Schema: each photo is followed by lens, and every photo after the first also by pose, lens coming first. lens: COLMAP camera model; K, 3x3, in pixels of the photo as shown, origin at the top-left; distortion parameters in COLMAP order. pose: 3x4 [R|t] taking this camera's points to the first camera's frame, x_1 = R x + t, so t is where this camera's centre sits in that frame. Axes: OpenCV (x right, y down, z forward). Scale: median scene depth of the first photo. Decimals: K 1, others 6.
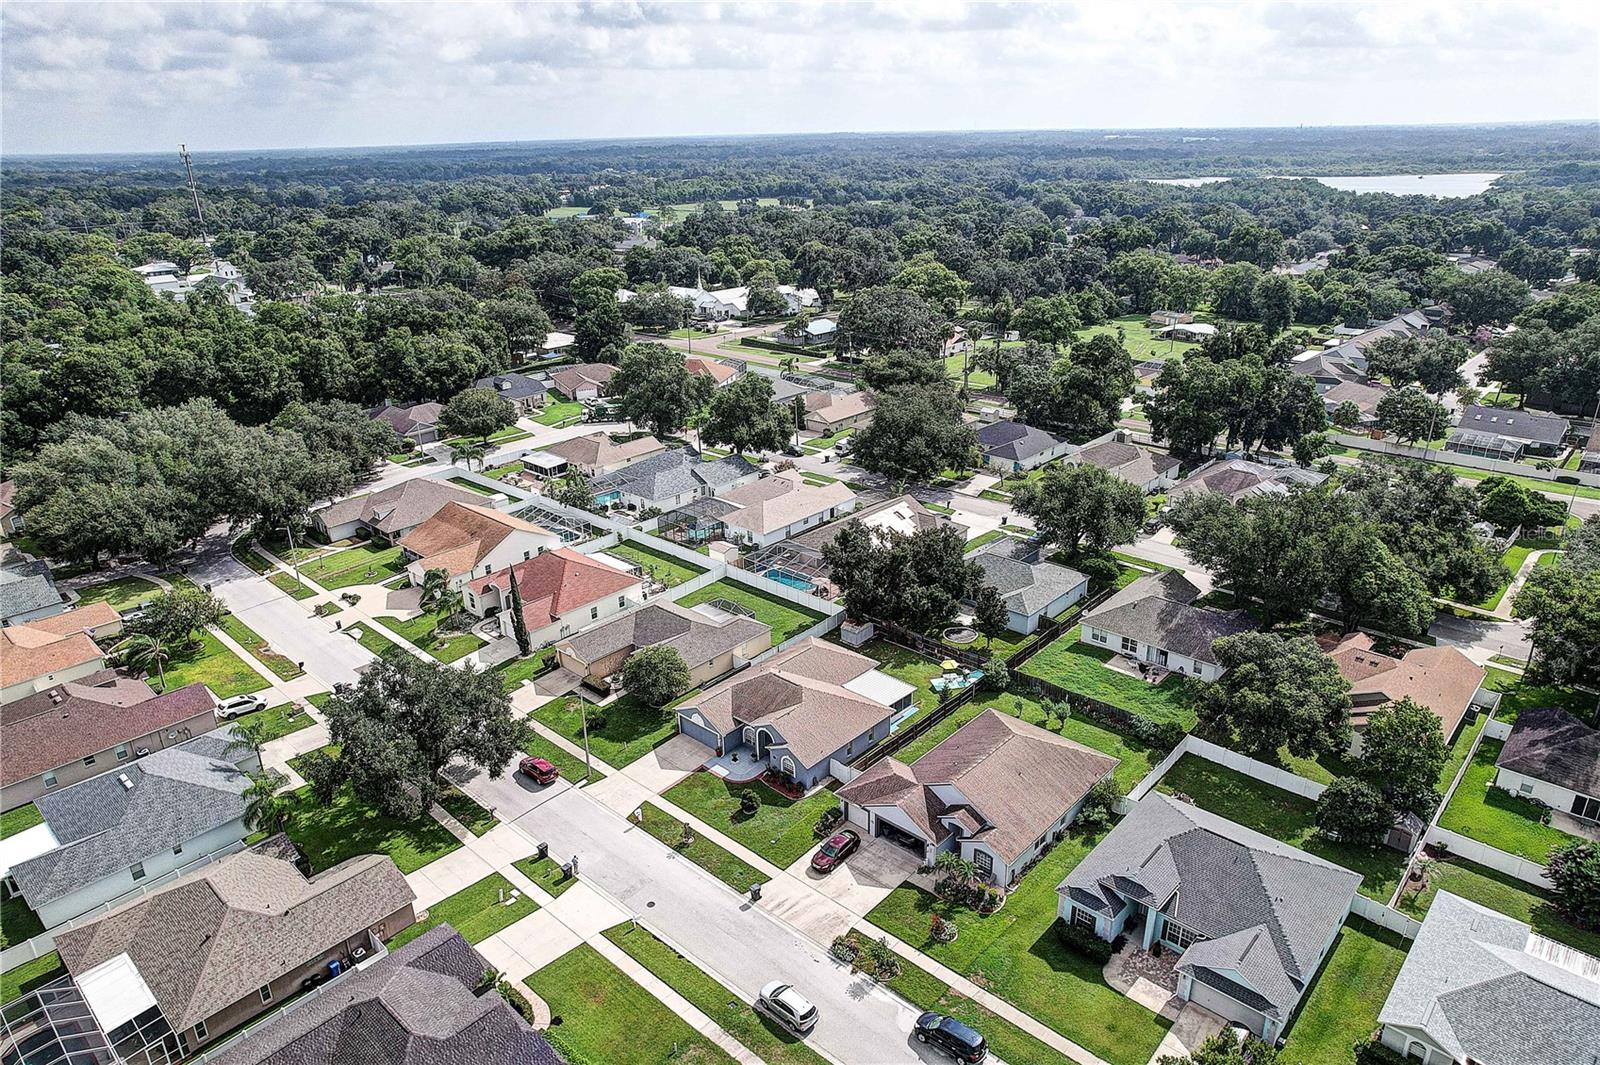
lens RADIAL K [[1021.6, 0, 800.0], [0, 1021.6, 532.5], [0, 0, 1]] dist [-0.073417, 0.058001]
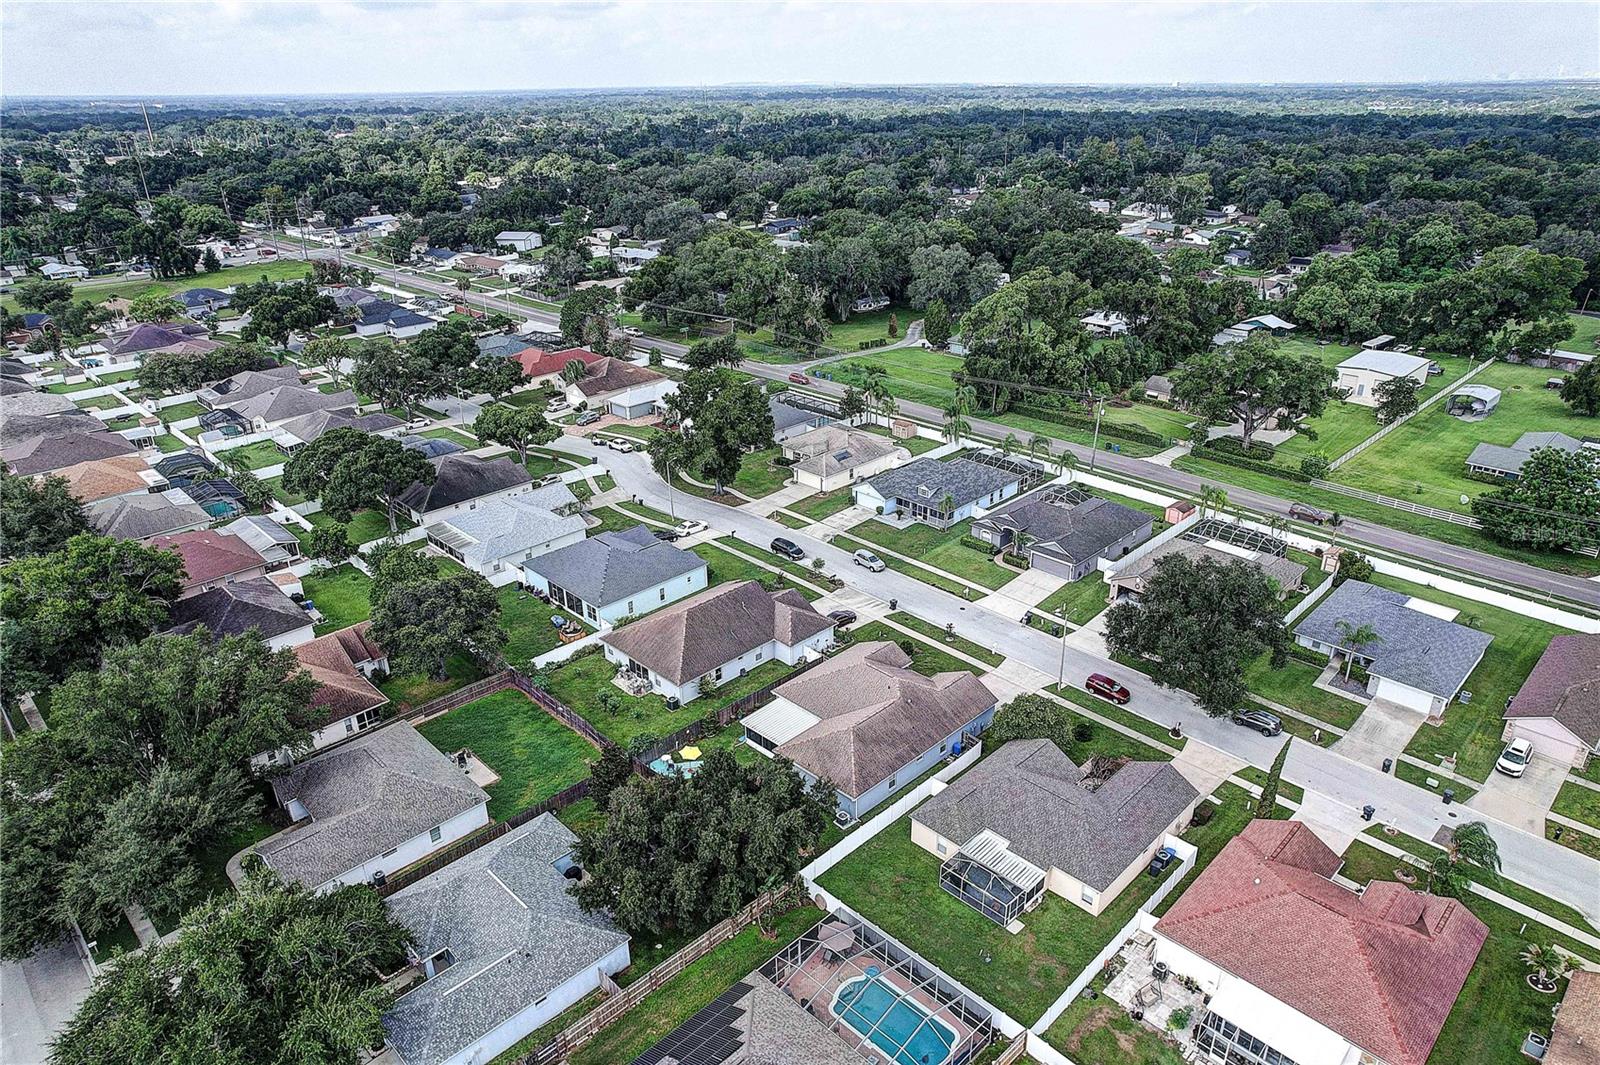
lens RADIAL K [[1021.6, 0, 800.0], [0, 1021.6, 532.5], [0, 0, 1]] dist [-0.073417, 0.058001]
pose [[-0.998487, 0.009898, 0.054098, 0.009567], [0.045703, 0.696492, 0.716108, -0.571517], [-0.030590, 0.717496, -0.695890, 1.398084]]
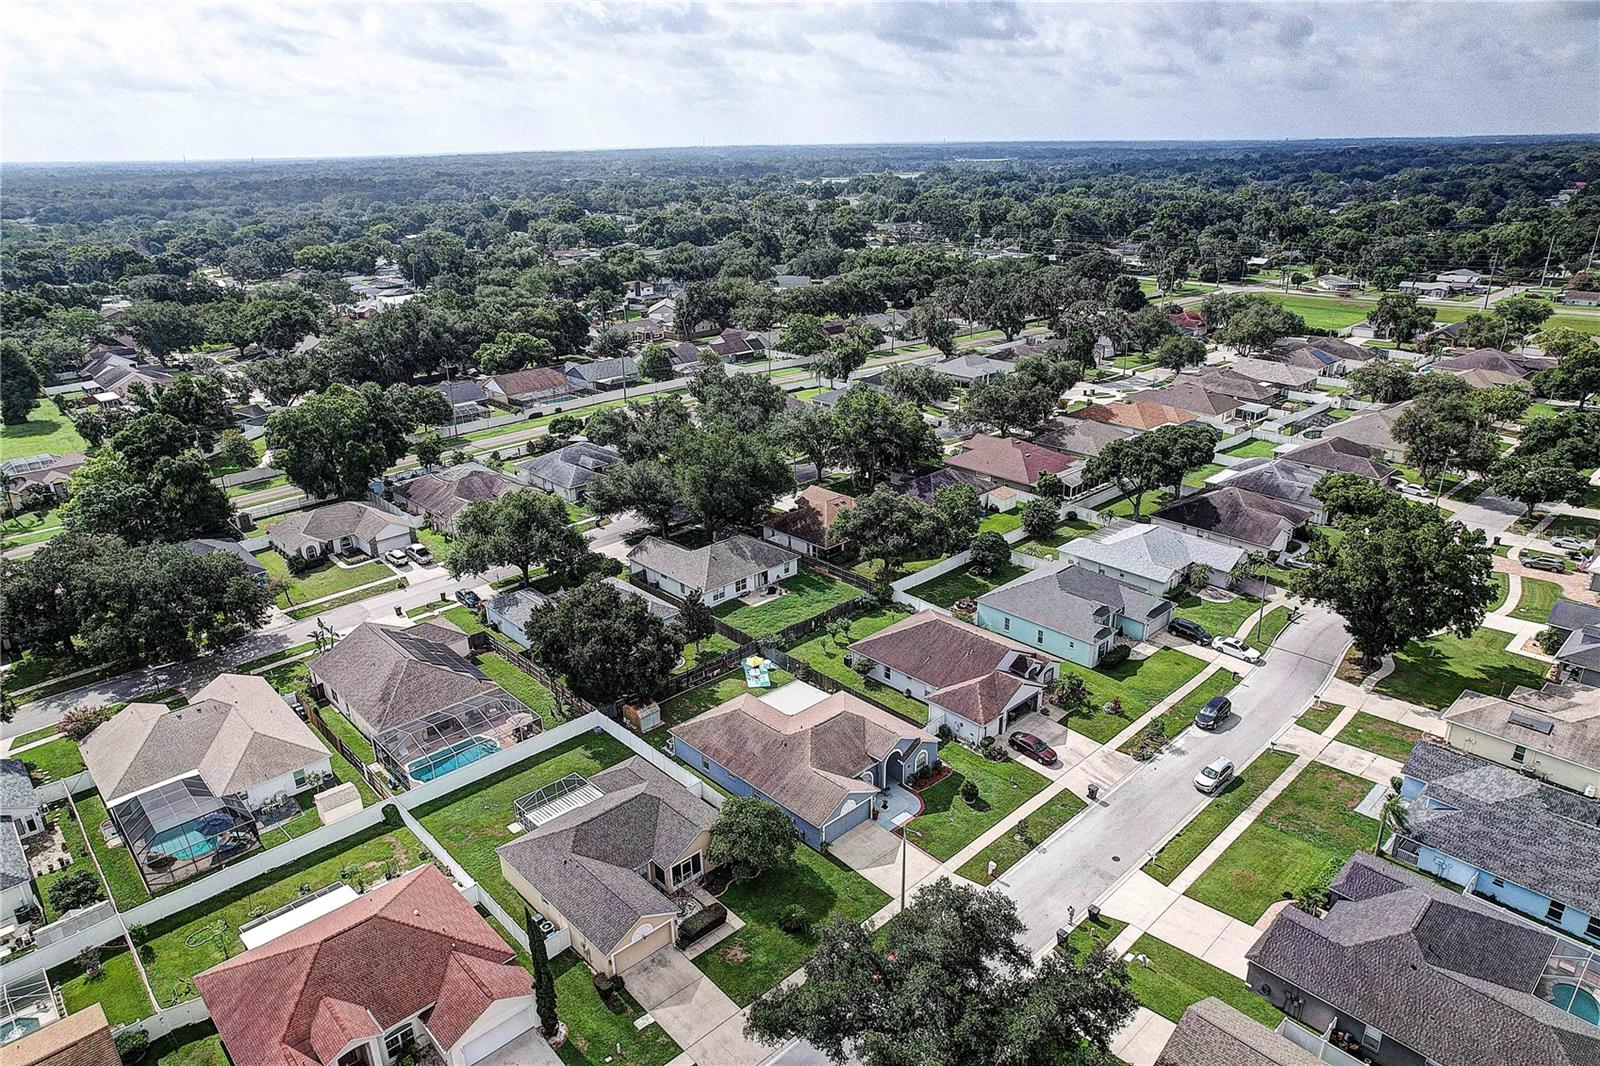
lens RADIAL K [[1021.6, 0, 800.0], [0, 1021.6, 533.0], [0, 0, 1]] dist [-0.073417, 0.058001]
pose [[0.070975, -0.341500, 0.937198, -0.728293], [0.381589, 0.877394, 0.290810, -0.249956], [-0.921603, 0.336984, 0.192586, 0.697435]]
